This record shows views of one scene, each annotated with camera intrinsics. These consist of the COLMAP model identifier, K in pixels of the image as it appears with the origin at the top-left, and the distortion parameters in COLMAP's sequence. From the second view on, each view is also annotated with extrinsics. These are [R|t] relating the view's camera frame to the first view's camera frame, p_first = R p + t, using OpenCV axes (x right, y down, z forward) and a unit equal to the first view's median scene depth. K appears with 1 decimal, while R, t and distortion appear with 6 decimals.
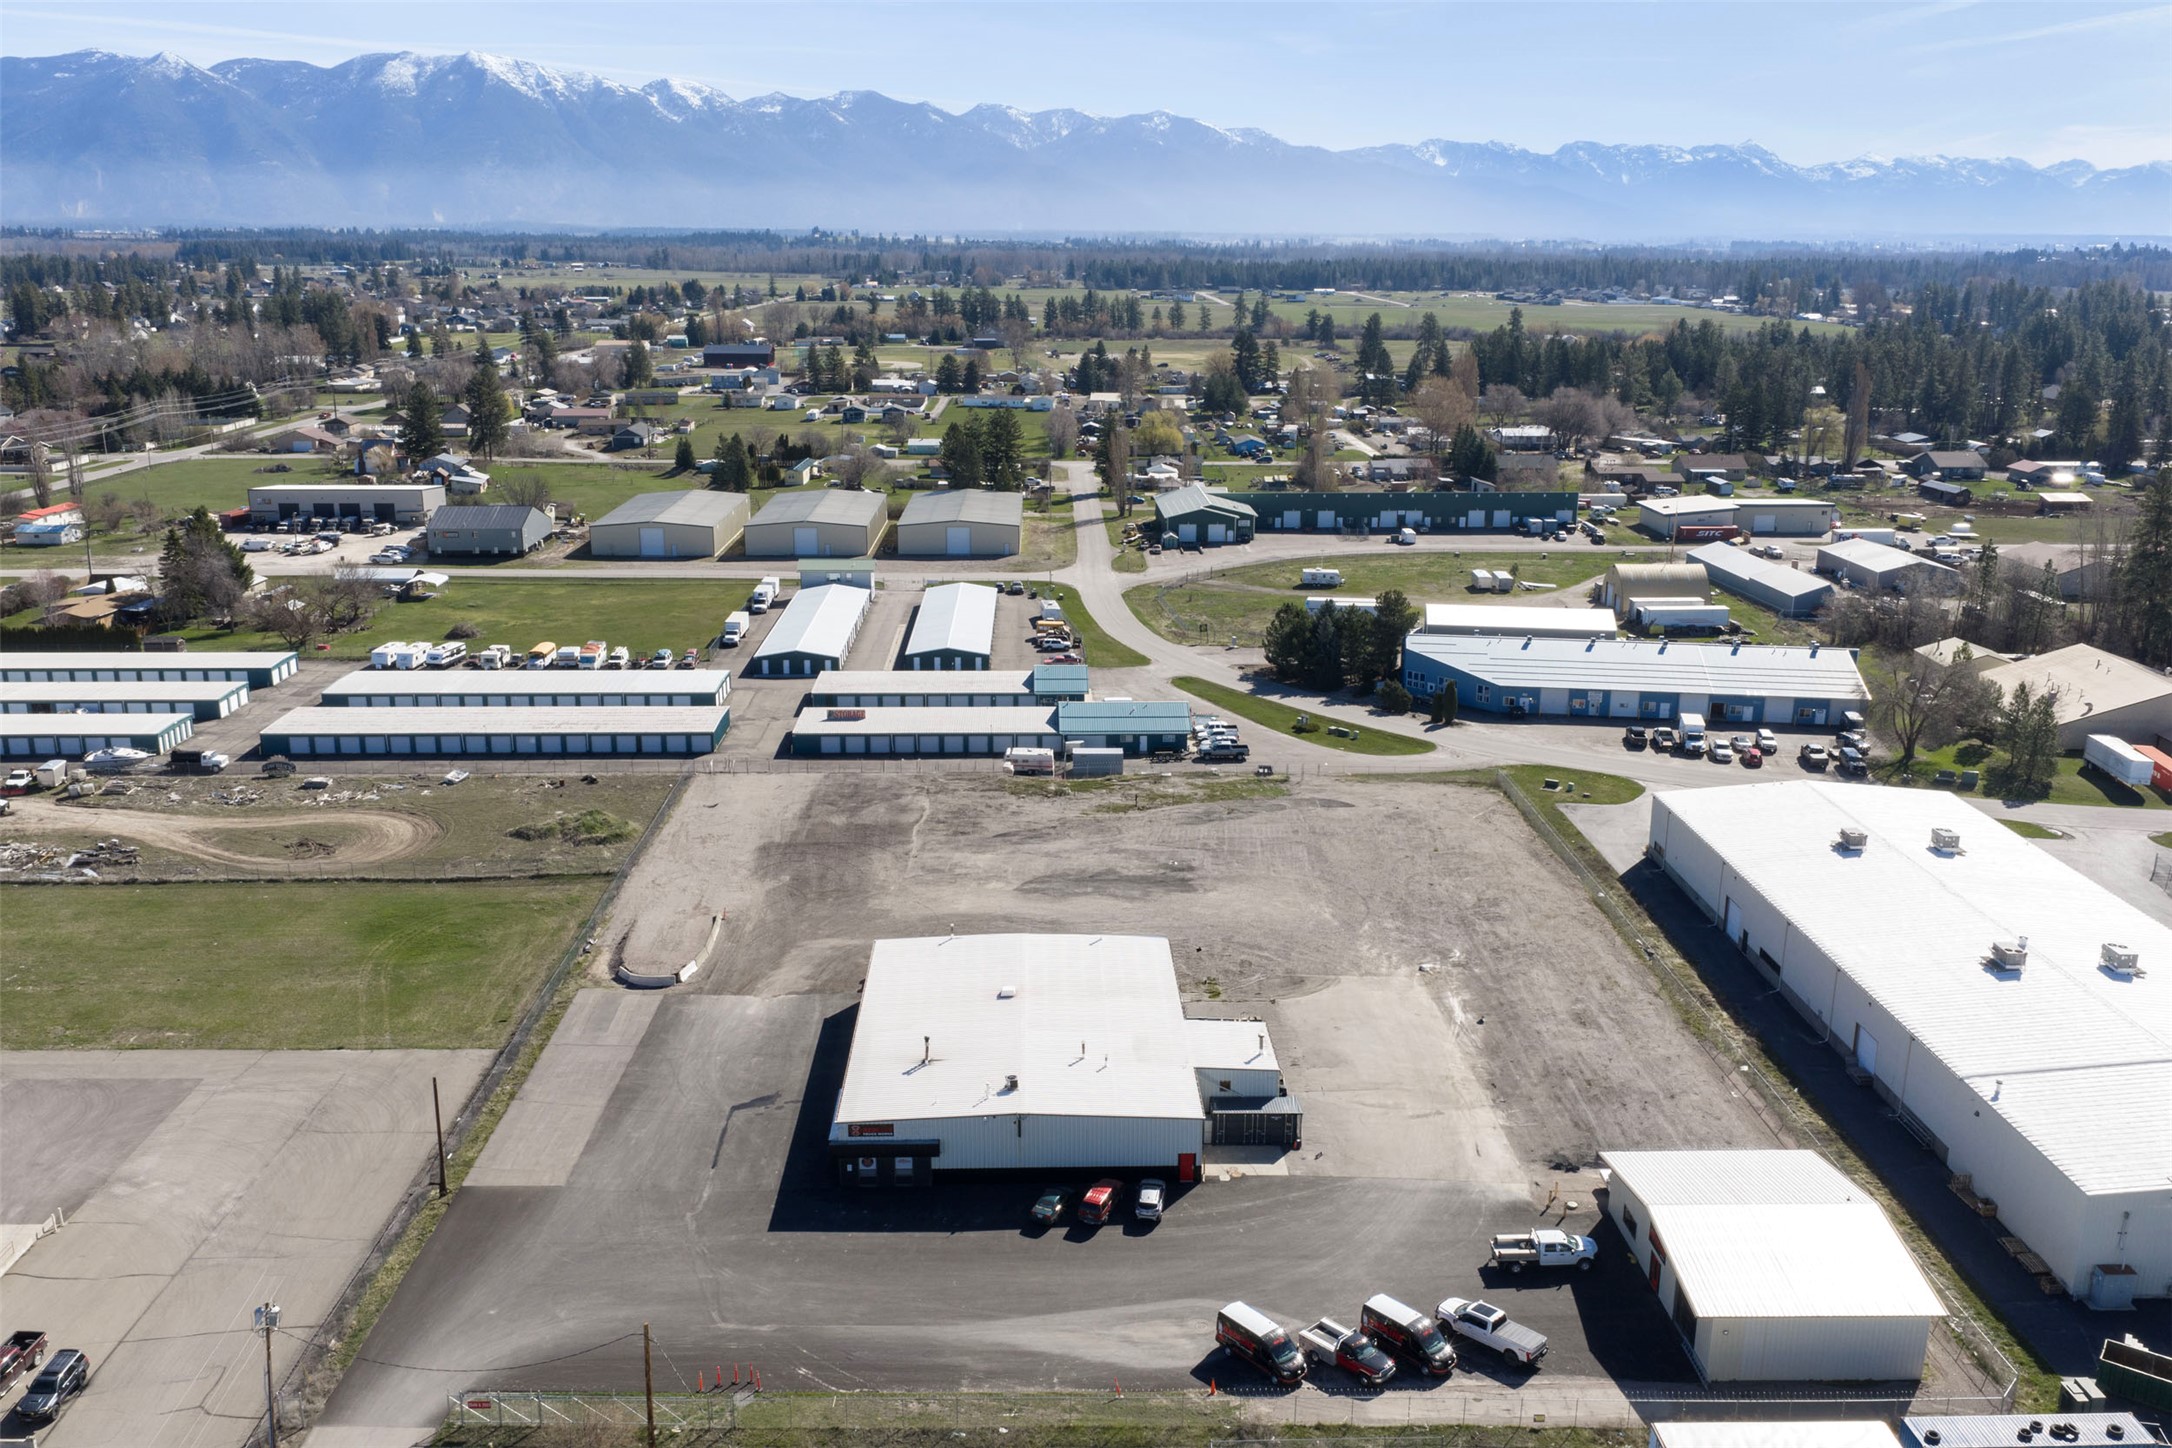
lens RADIAL K [[1788.7, 0, 1086.0], [0, 1788.7, 724.0], [0, 0, 1]] dist [0.023773, -0.028538]
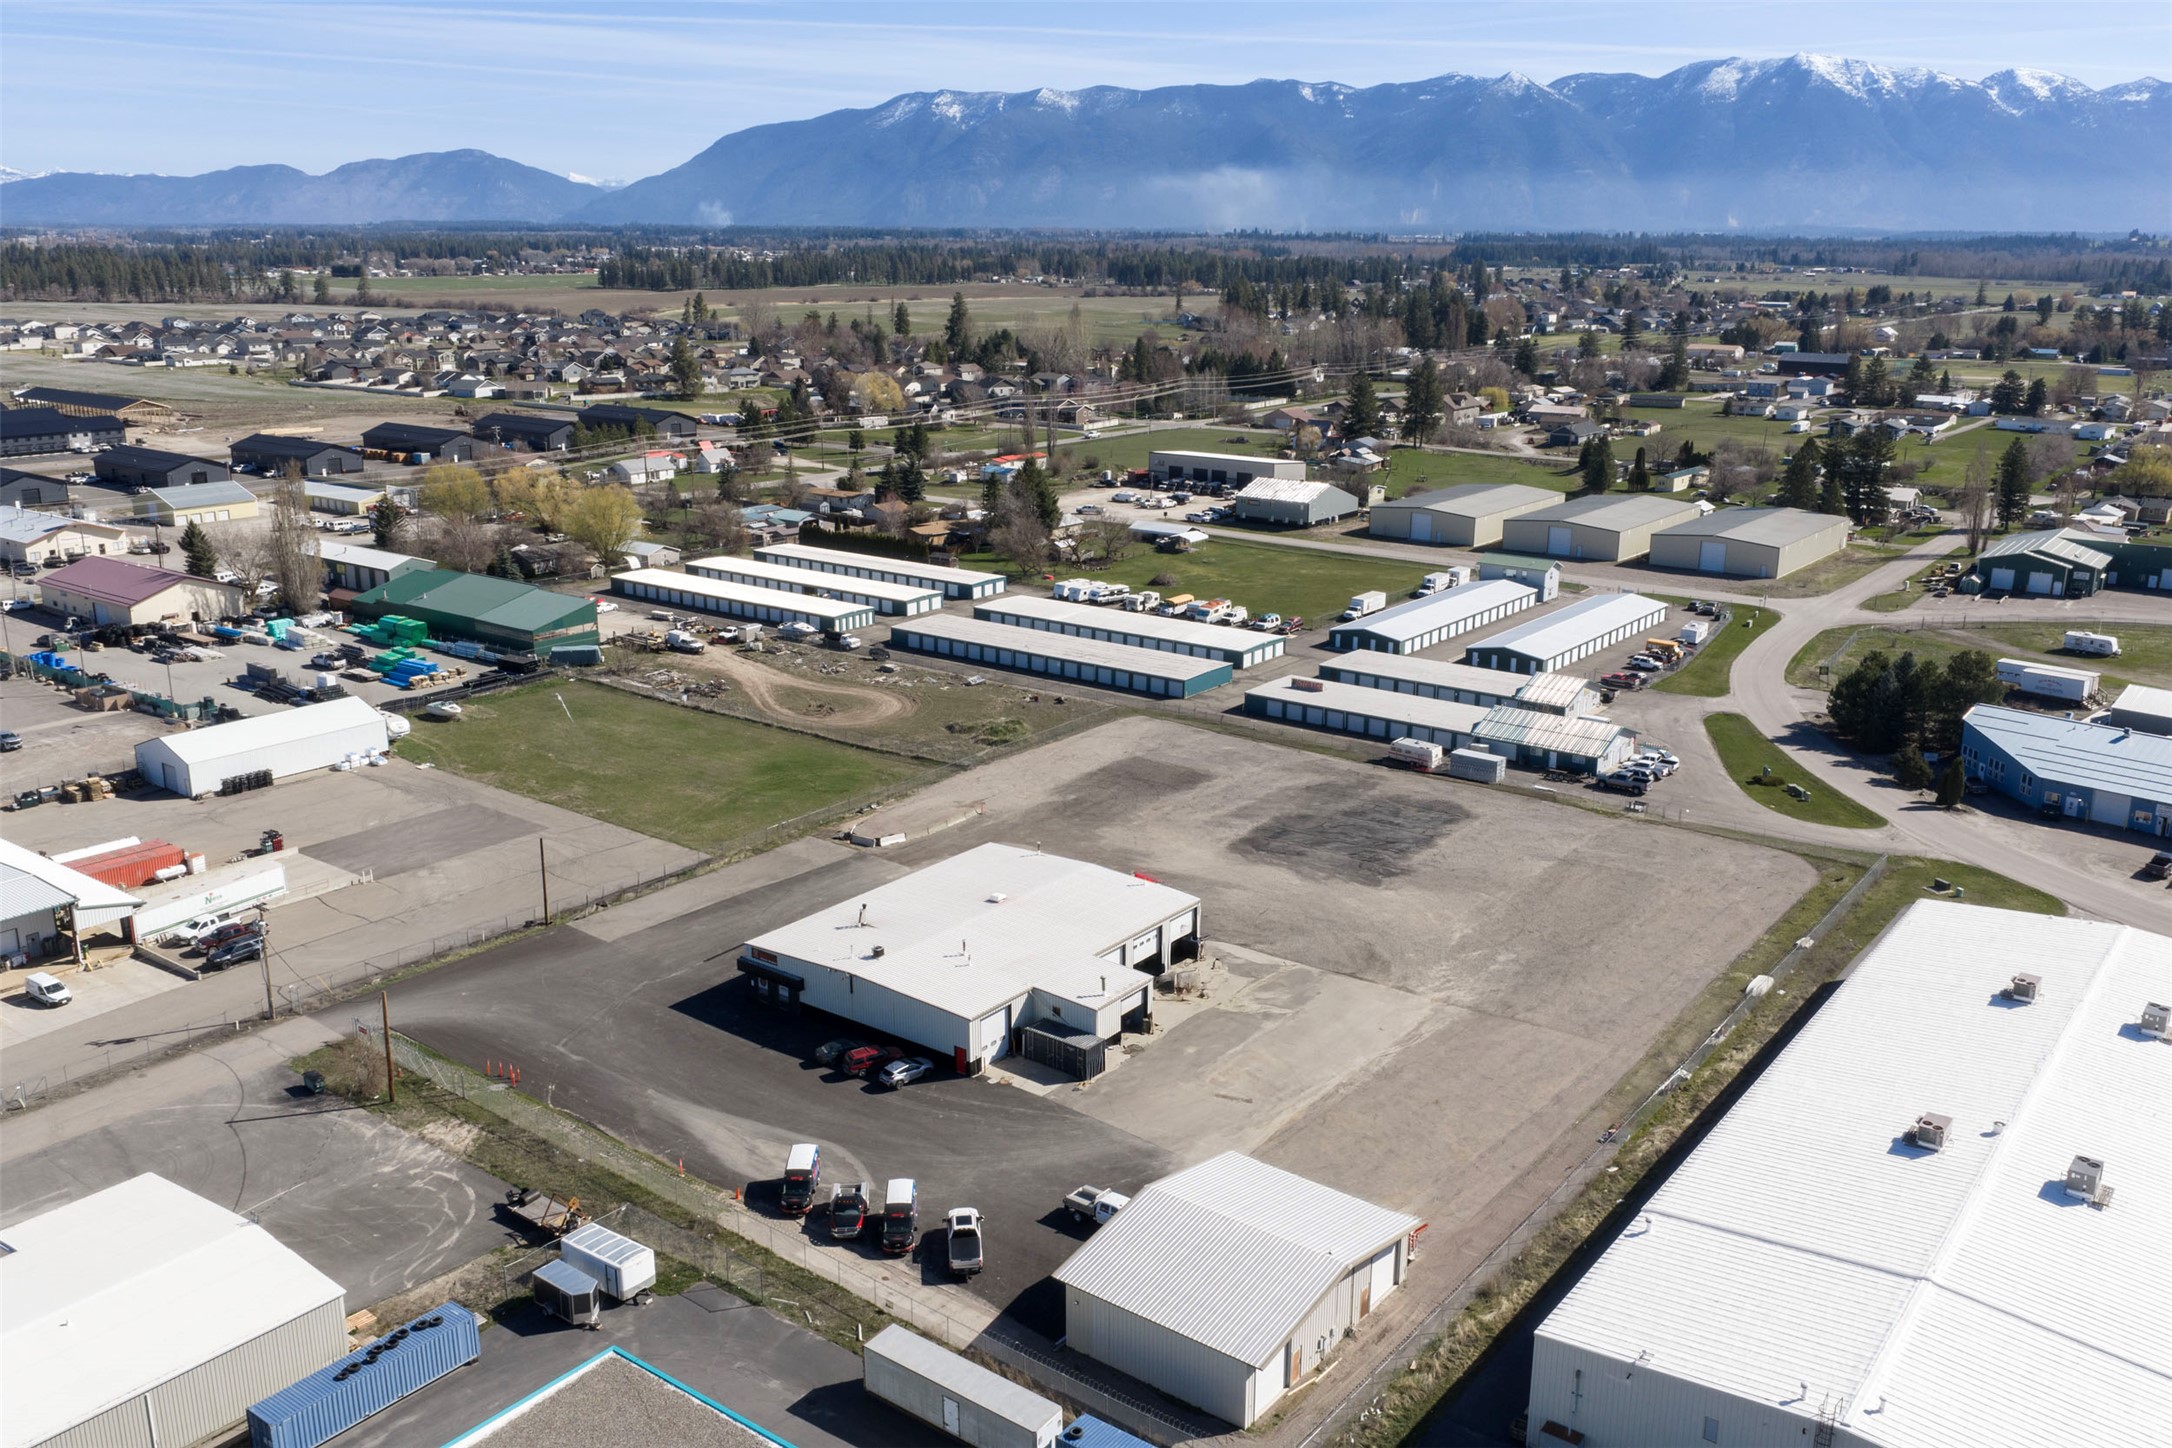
lens RADIAL K [[1788.7, 0, 1086.0], [0, 1788.7, 724.0], [0, 0, 1]] dist [0.023773, -0.028538]
pose [[0.779910, 0.165405, -0.603640, 0.389290], [-0.166780, 0.984499, 0.054284, -0.017457], [0.603262, 0.058338, 0.795407, 0.072873]]
